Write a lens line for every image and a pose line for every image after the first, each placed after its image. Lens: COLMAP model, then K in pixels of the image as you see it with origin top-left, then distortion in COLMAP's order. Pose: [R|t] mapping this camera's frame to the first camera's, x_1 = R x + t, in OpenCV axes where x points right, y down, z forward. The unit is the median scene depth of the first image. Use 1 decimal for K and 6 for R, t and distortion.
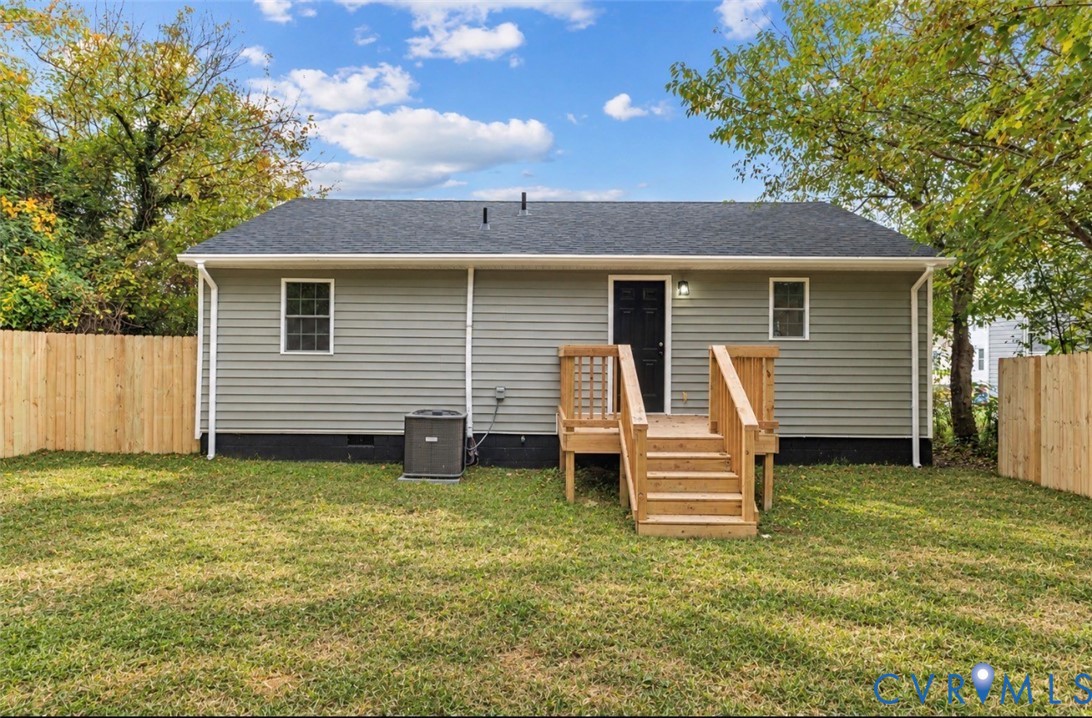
lens RADIAL K [[507.5, 0, 546.0], [0, 507.5, 385.4], [0, 0, 1]] dist [-0.002480, -0.000278]
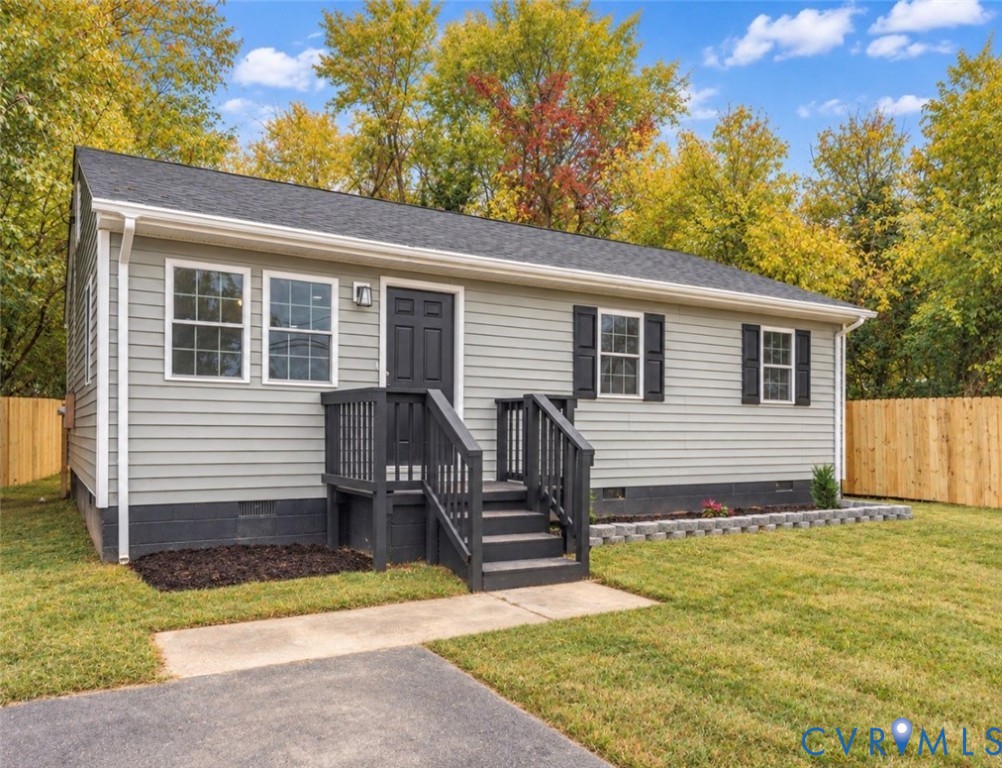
lens RADIAL K [[743.3, 0, 501.0], [0, 743.3, 437.6], [0, 0, 1]] dist [0.006119, 0.001875]
pose [[0.857513, 0.005679, 0.514431, -0.636751], [-0.009061, 0.999951, 0.004065, 0.002838], [-0.514382, -0.008147, 0.857522, -0.009648]]
